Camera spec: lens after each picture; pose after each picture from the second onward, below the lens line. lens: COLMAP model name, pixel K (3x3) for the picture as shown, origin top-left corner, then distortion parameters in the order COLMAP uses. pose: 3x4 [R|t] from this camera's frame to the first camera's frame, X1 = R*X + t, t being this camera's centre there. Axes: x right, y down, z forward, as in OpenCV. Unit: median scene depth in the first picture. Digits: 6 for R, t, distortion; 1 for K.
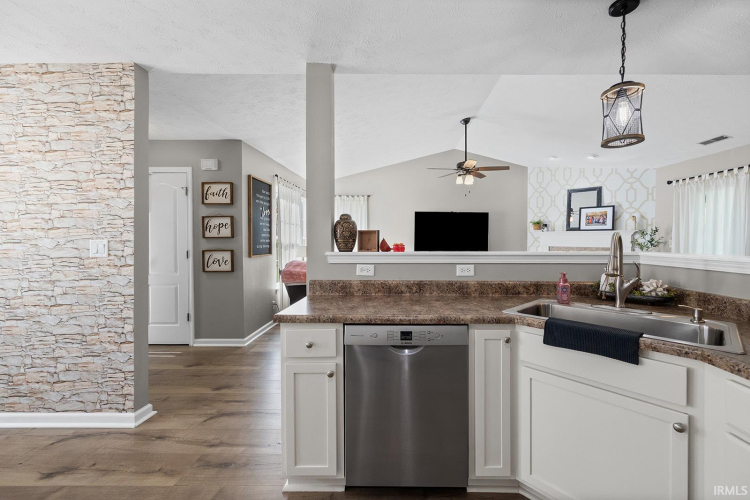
lens RADIAL K [[308.8, 0, 372.2], [0, 308.8, 245.5], [0, 0, 1]] dist [0.002226, 0.000297]
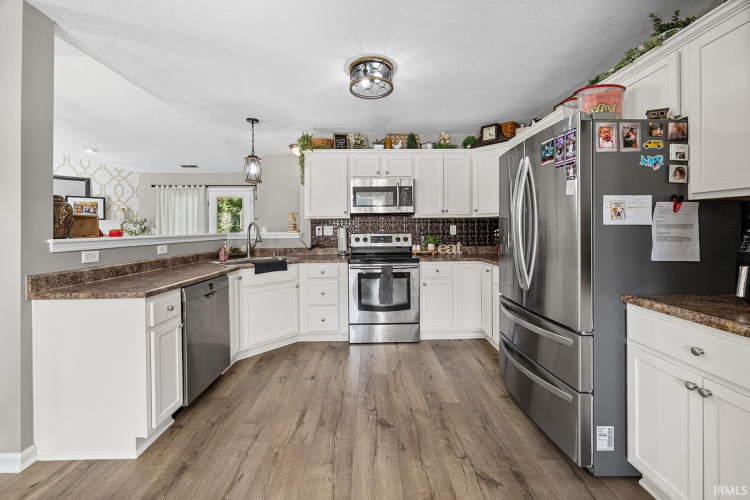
lens RADIAL K [[301.0, 0, 375.0], [0, 301.0, 227.6], [0, 0, 1]] dist [0.000180, 0.000028]
pose [[-0.017645, -0.000837, 0.999844, -0.322128], [0.026290, 0.999654, 0.001300, 0.003340], [-0.999499, 0.026309, -0.017617, 0.042119]]
